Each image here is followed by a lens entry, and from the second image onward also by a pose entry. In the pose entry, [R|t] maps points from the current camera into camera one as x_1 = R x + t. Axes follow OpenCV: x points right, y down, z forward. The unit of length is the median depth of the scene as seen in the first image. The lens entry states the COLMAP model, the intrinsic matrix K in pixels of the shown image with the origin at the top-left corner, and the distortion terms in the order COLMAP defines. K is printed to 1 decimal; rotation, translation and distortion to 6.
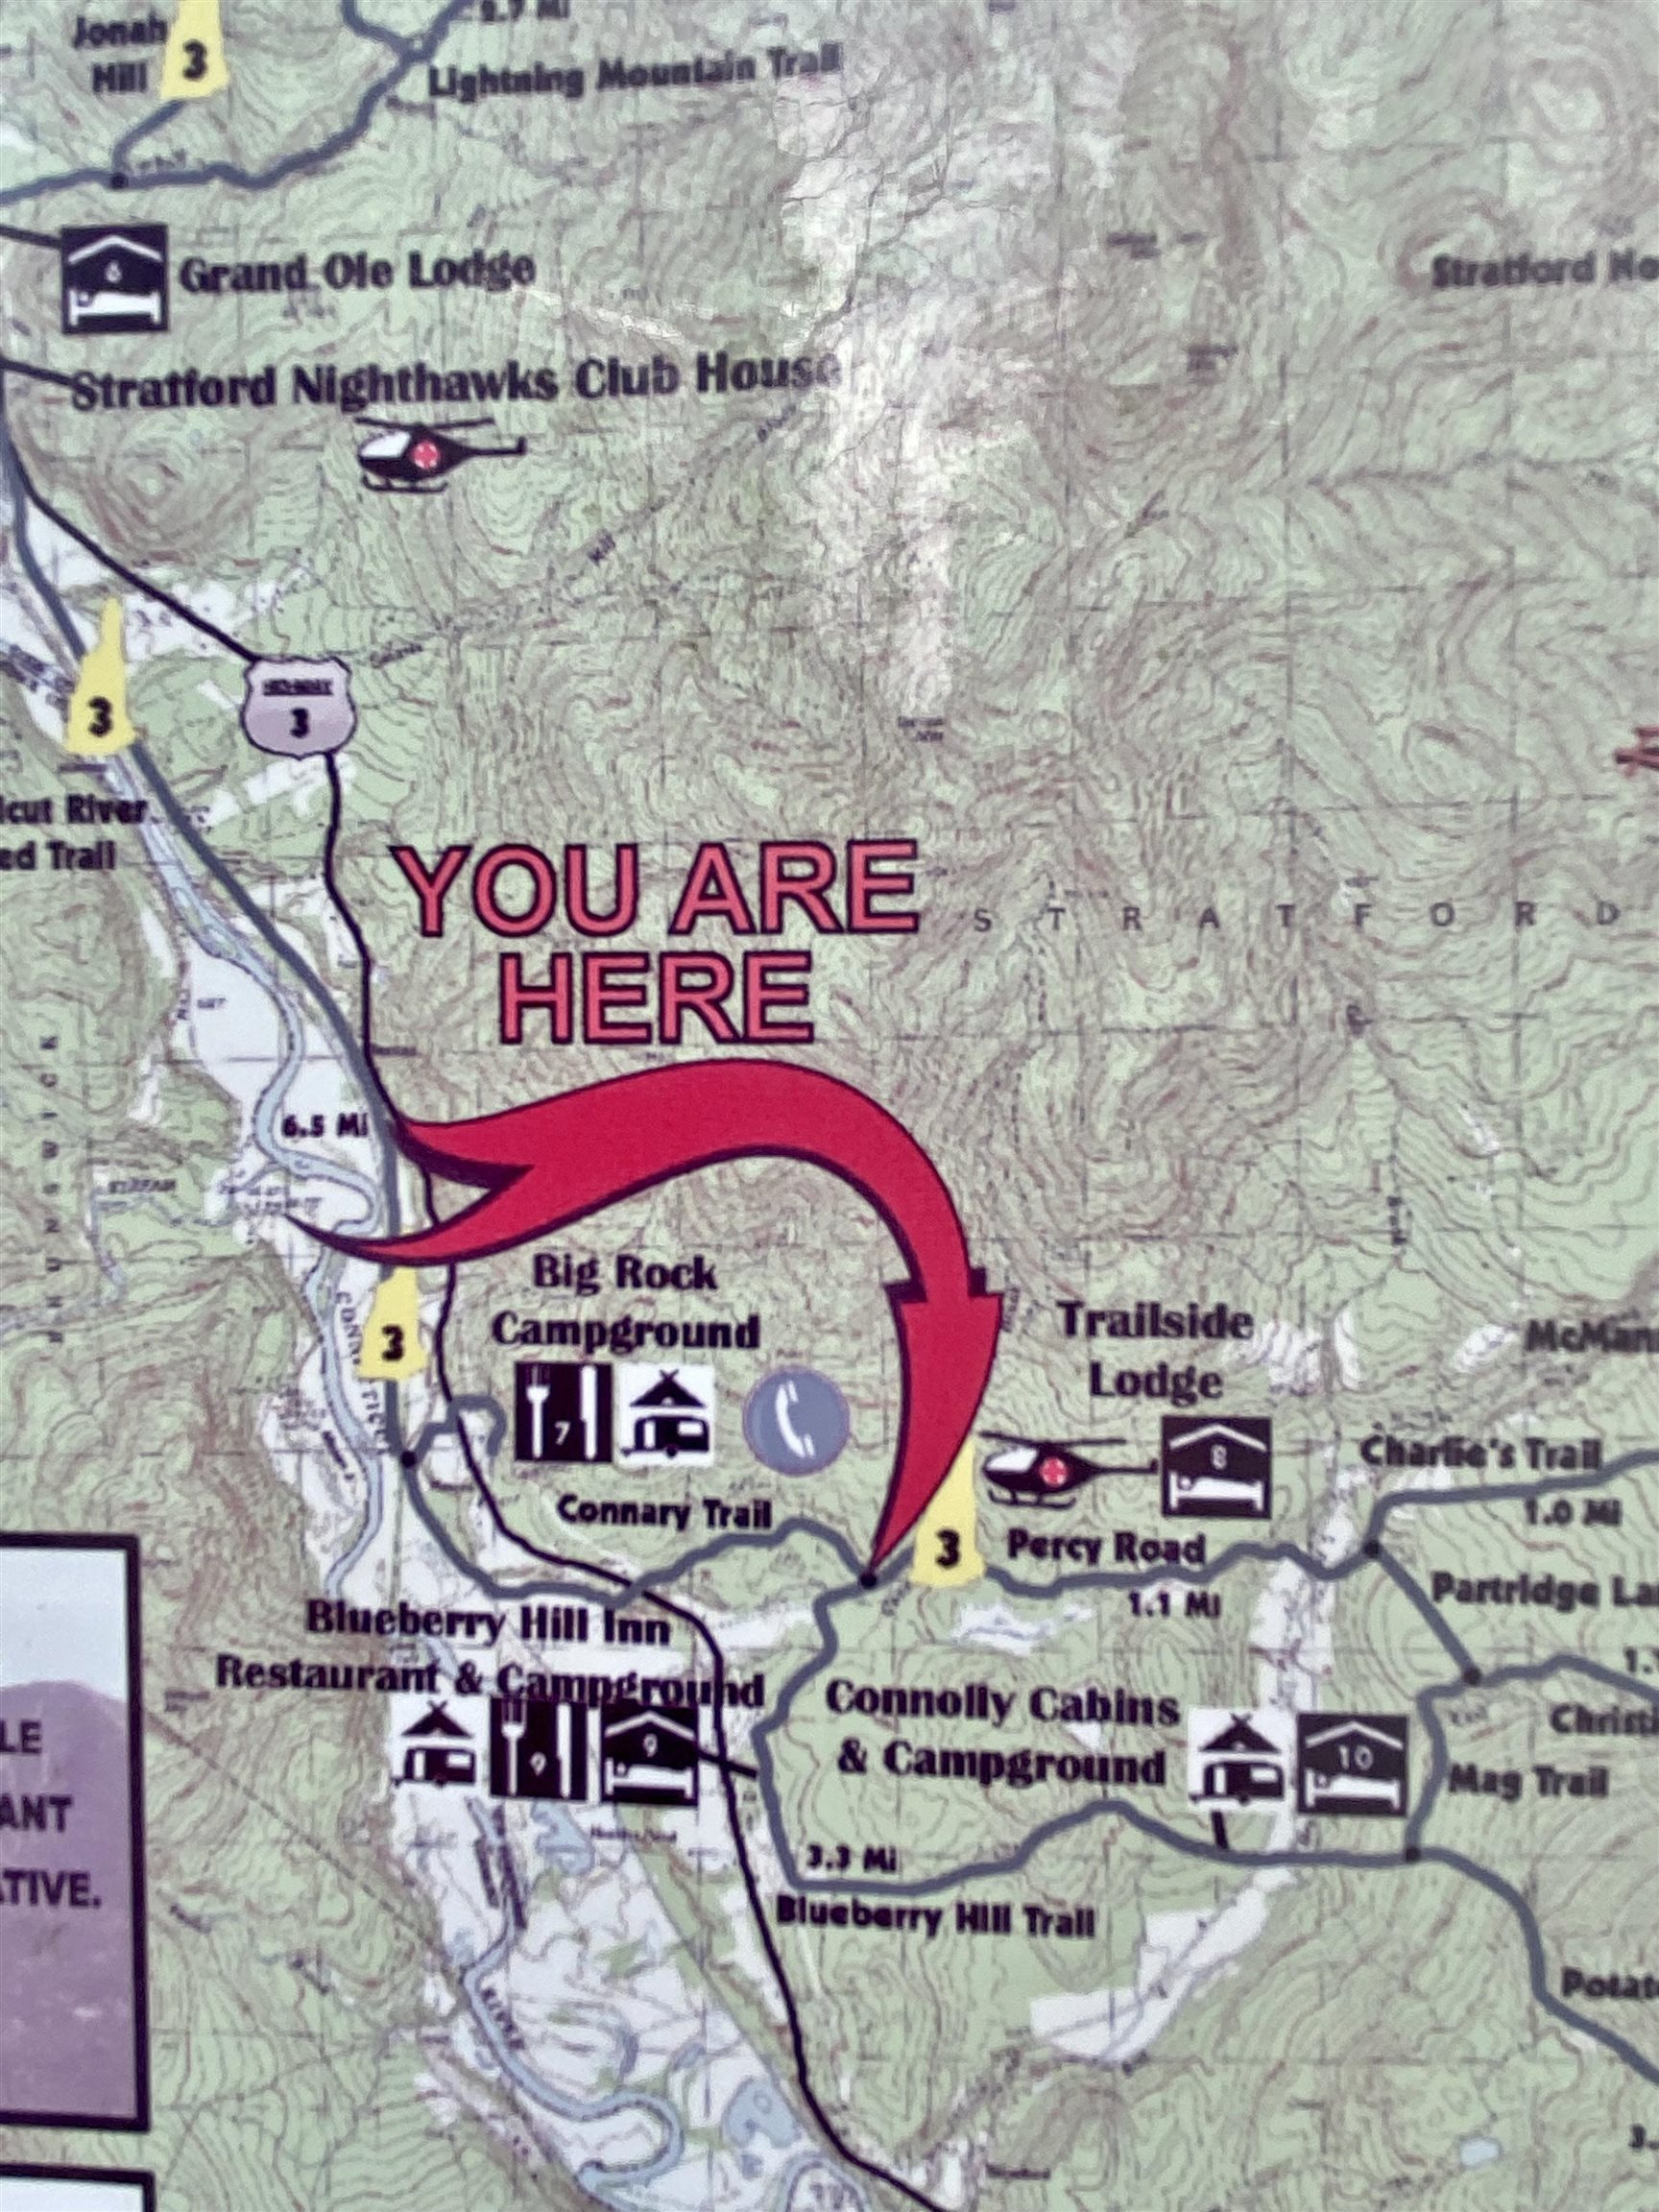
lens RADIAL K [[1586.2, 0, 828.1], [0, 1586.2, 1094.4], [0, 0, 1]] dist [0.040194, -0.015974]
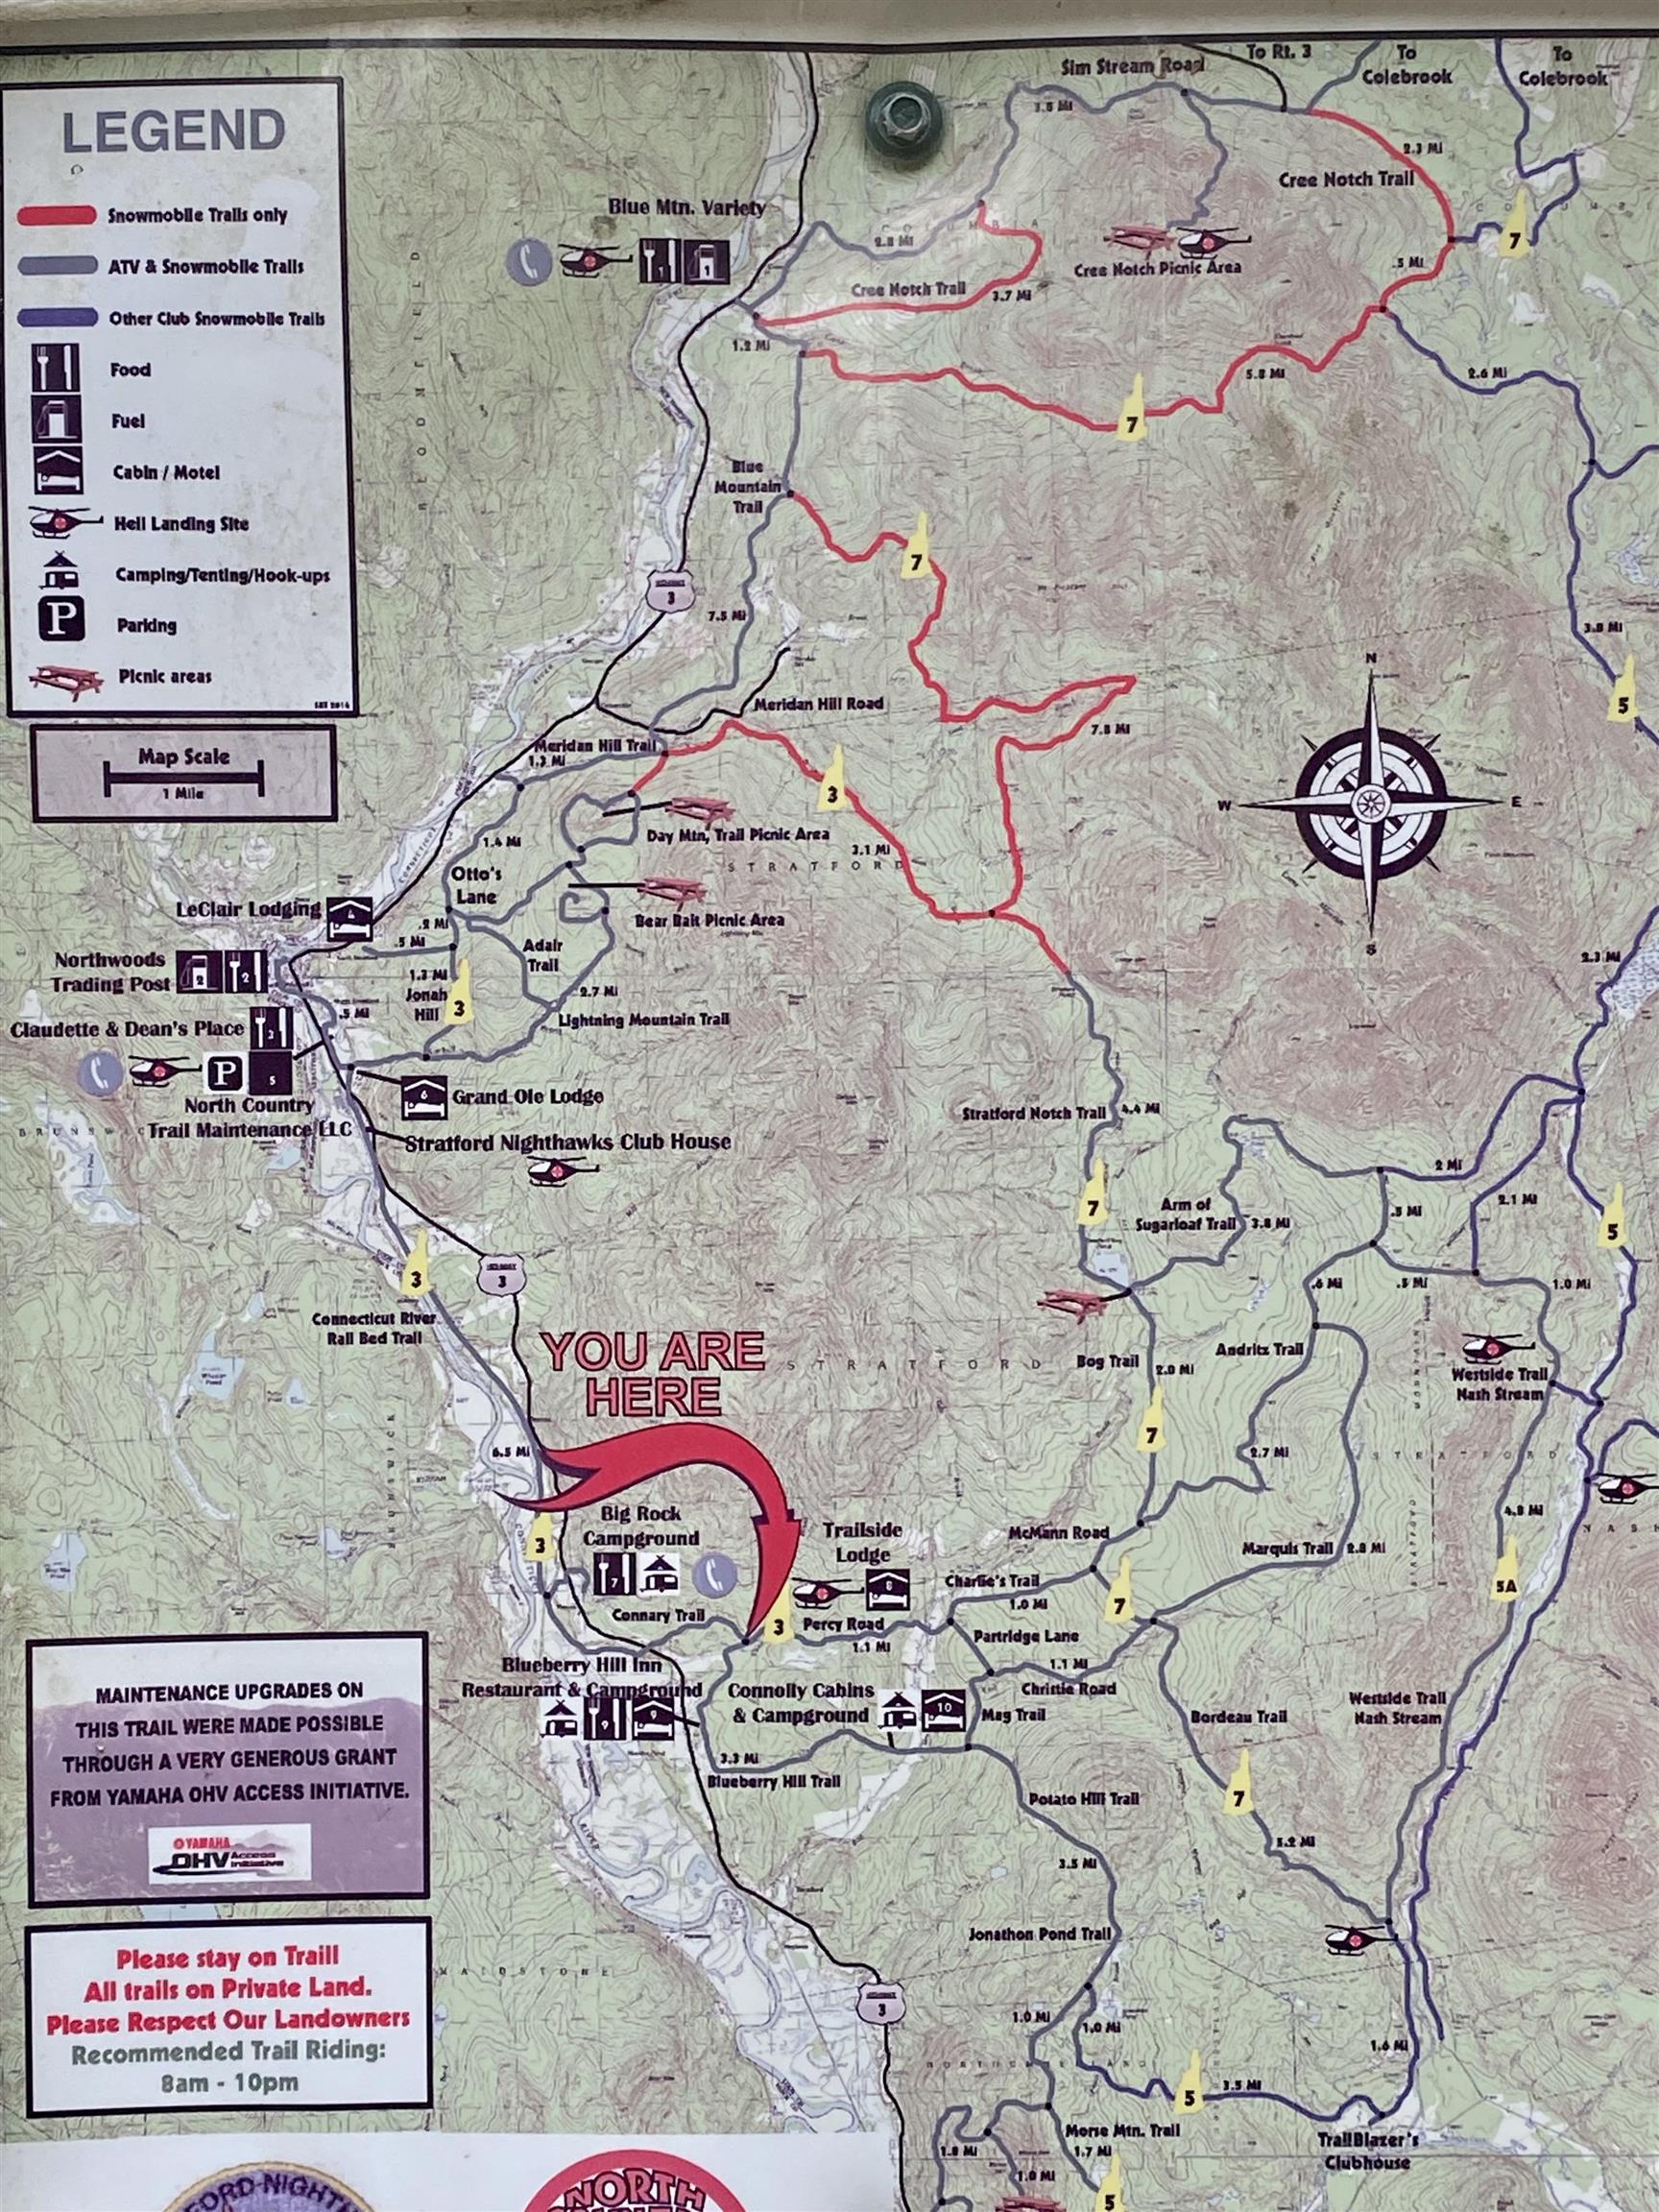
lens RADIAL K [[3378.5, 0, 832.7], [0, 3378.5, 1115.0], [0, 0, 1]] dist [0.188318, 0.000000]
pose [[0.998730, -0.008163, 0.049715, -0.090751], [0.008405, 0.999954, -0.004660, -0.457847], [-0.049674, 0.005072, 0.998753, -4.082576]]
